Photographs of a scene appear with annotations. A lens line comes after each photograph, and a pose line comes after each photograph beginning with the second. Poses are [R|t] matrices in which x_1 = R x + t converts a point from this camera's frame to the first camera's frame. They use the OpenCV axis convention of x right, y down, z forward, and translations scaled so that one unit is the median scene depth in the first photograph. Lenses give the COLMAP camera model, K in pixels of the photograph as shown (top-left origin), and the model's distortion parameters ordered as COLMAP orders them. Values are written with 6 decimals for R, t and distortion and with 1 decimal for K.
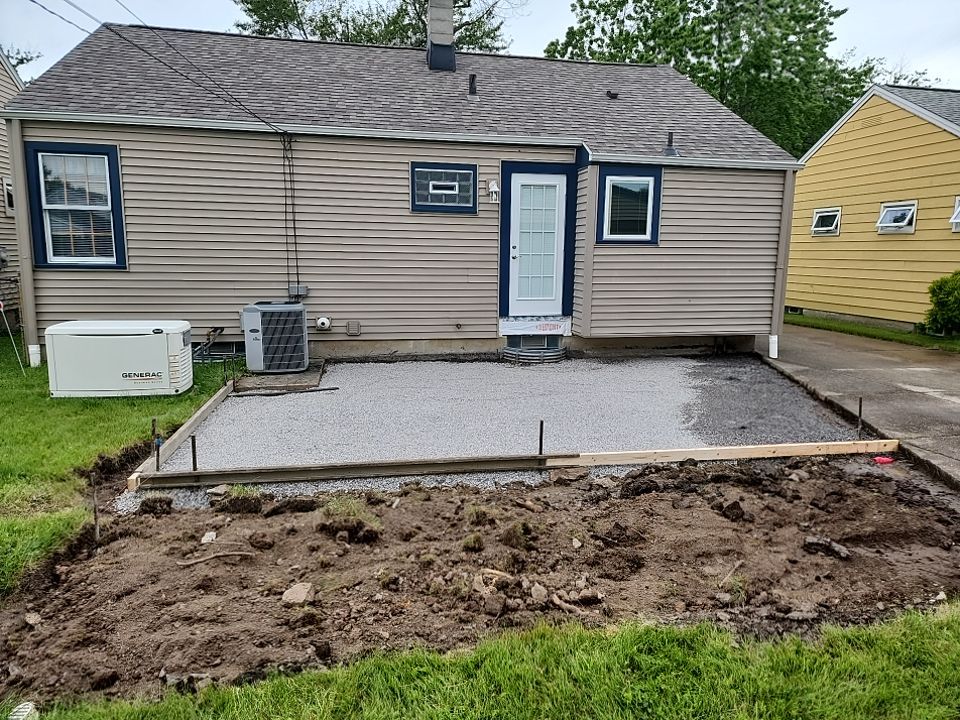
lens RADIAL K [[624.7, 0, 474.3], [0, 624.7, 348.5], [0, 0, 1]] dist [0.082956, -0.079469]
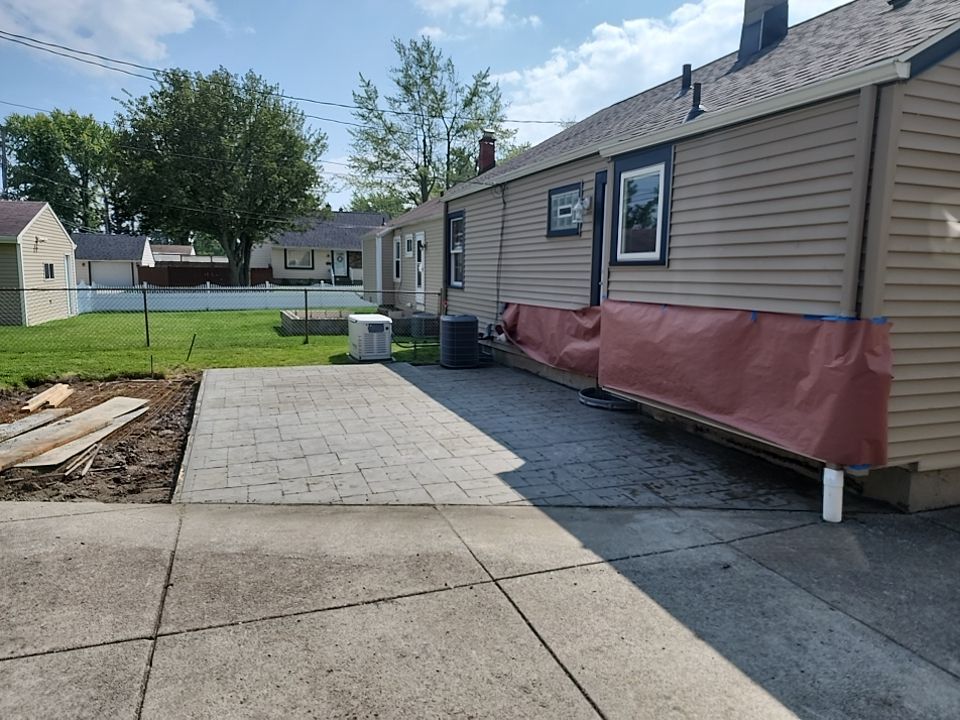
lens RADIAL K [[641.4, 0, 480.0], [0, 641.4, 360.0], [0, 0, 1]] dist [0.010173, -0.000763]
pose [[0.179732, 0.123206, -0.975970, 0.907853], [-0.165630, 0.981752, 0.093434, -0.101763], [0.969672, 0.144857, 0.196859, 0.707137]]
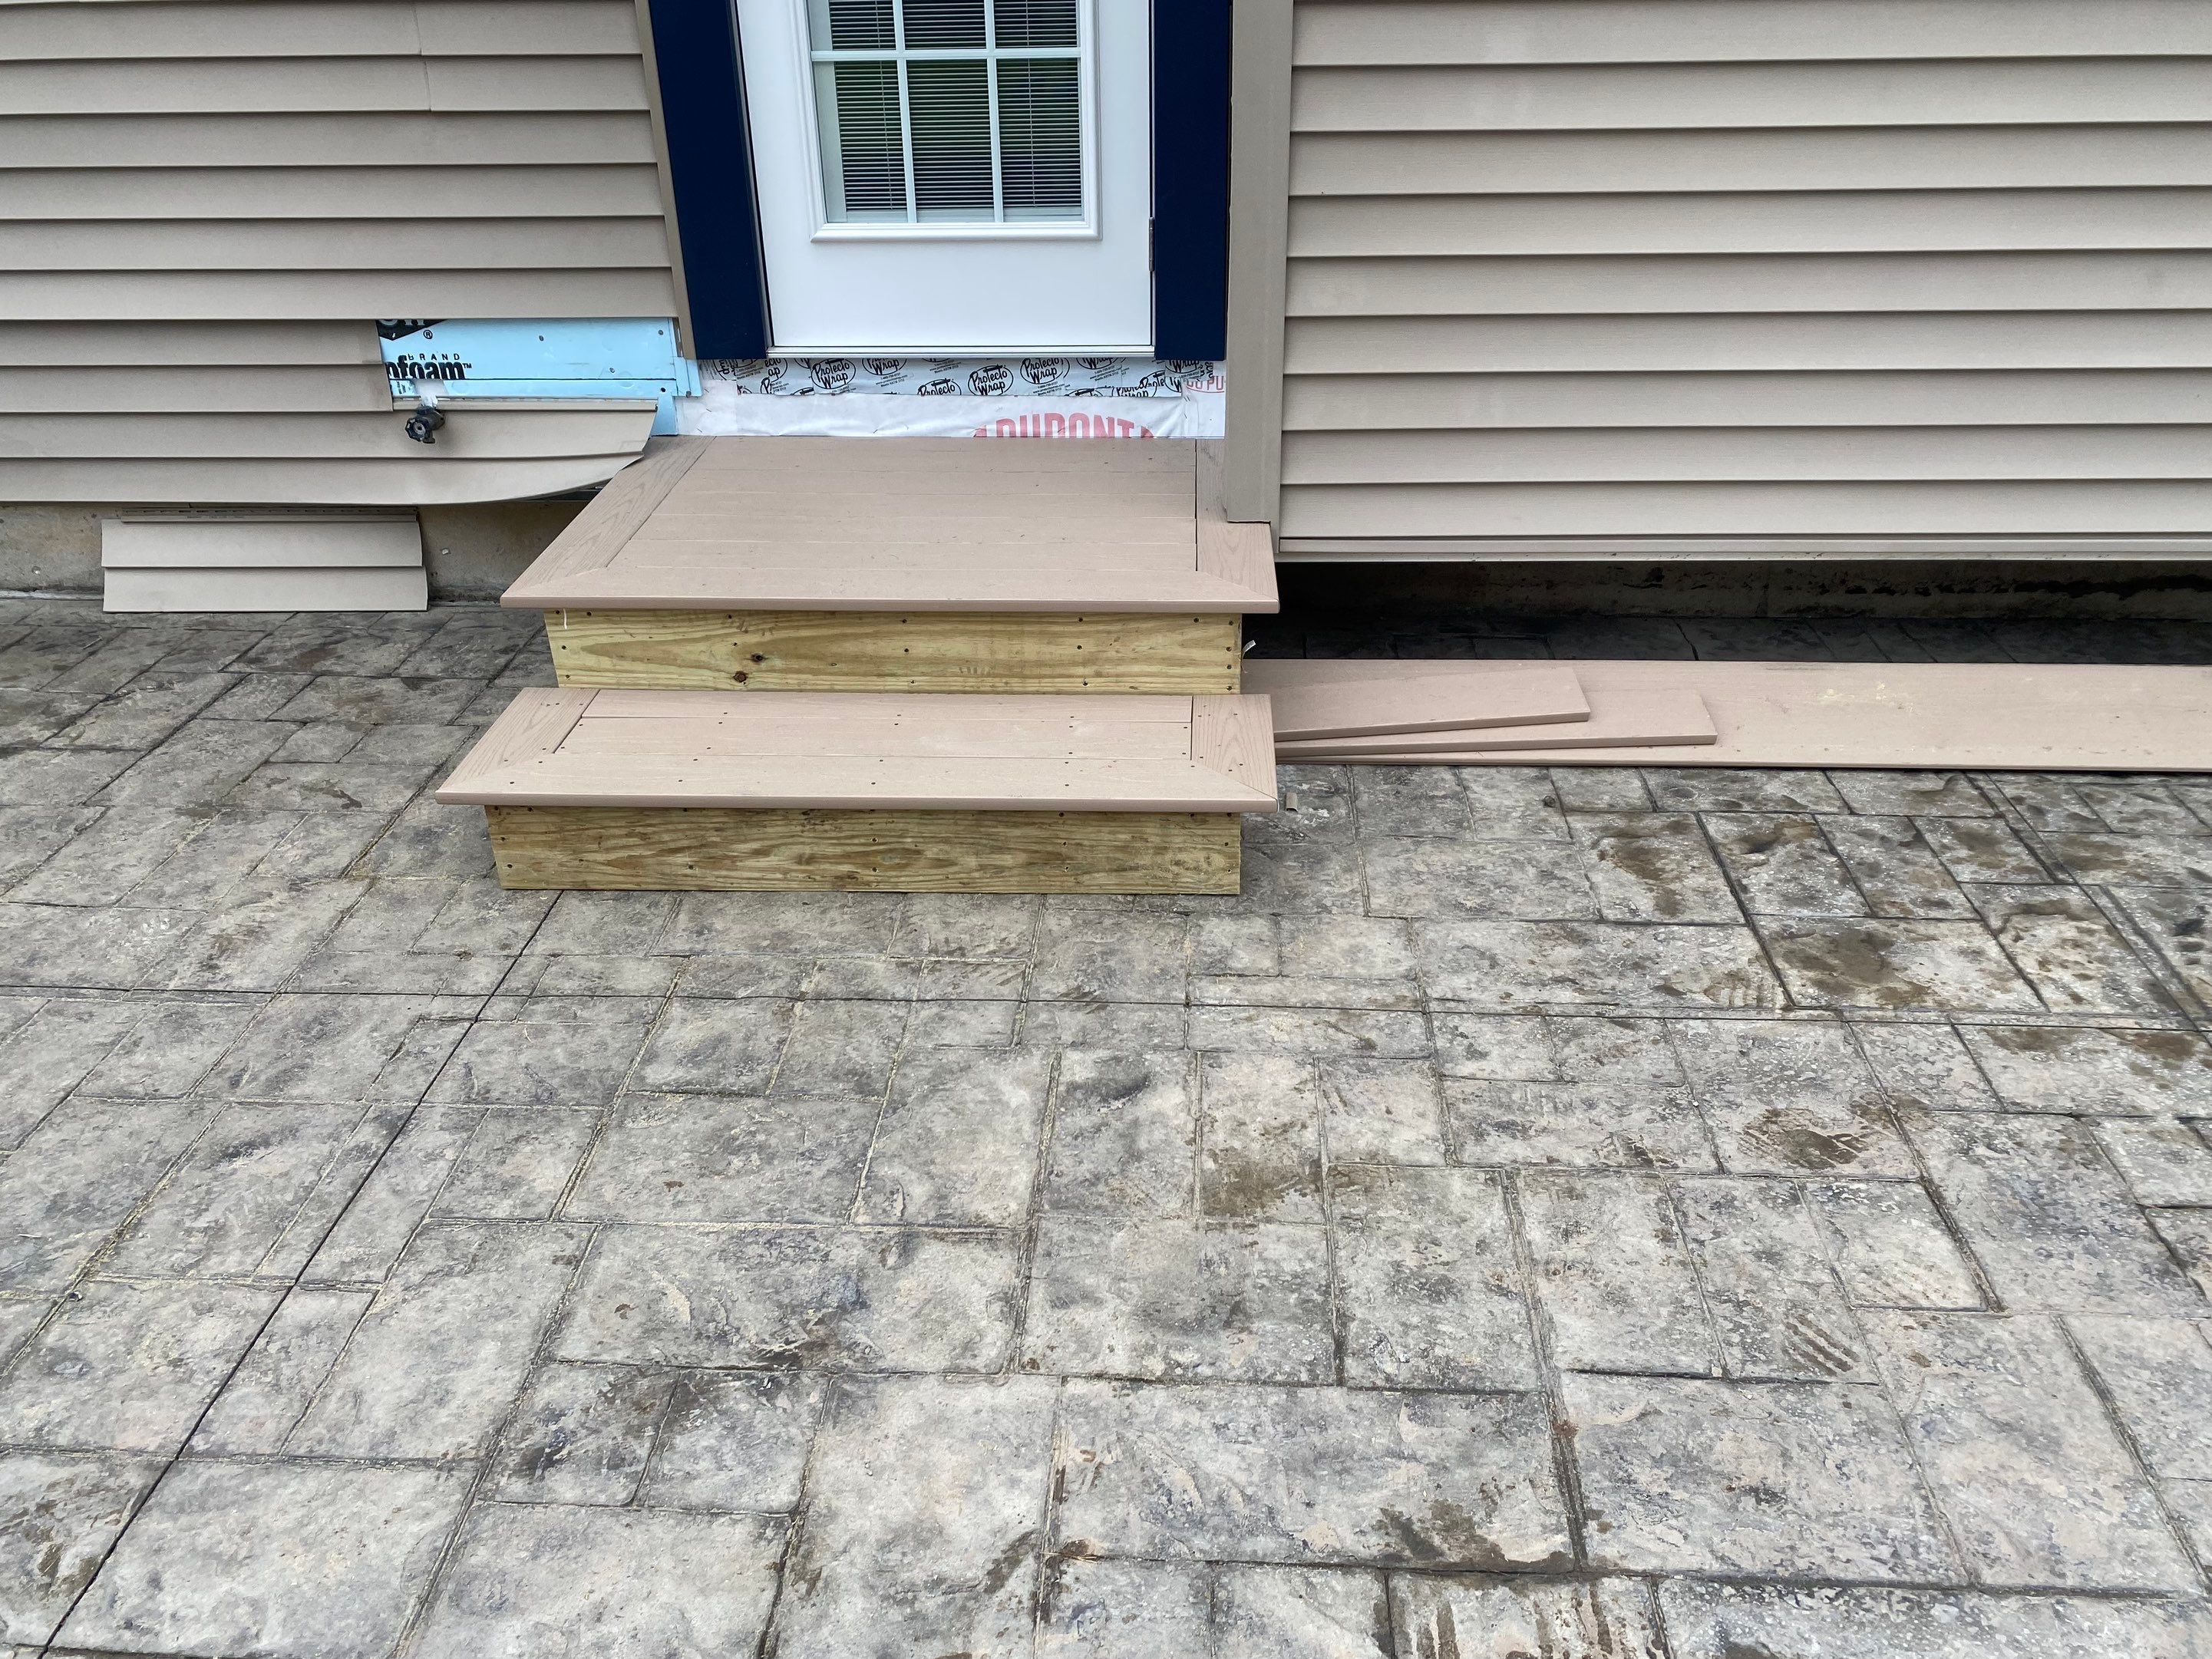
lens RADIAL K [[1652.9, 0, 1128.3], [0, 1652.9, 793.8], [0, 0, 1]] dist [0.006582, -0.003024]
pose [[0.971460, 0.087122, -0.220625, 0.236242], [-0.008336, 0.942073, 0.335305, -0.089414], [0.237058, -0.323896, 0.915912, 0.663924]]
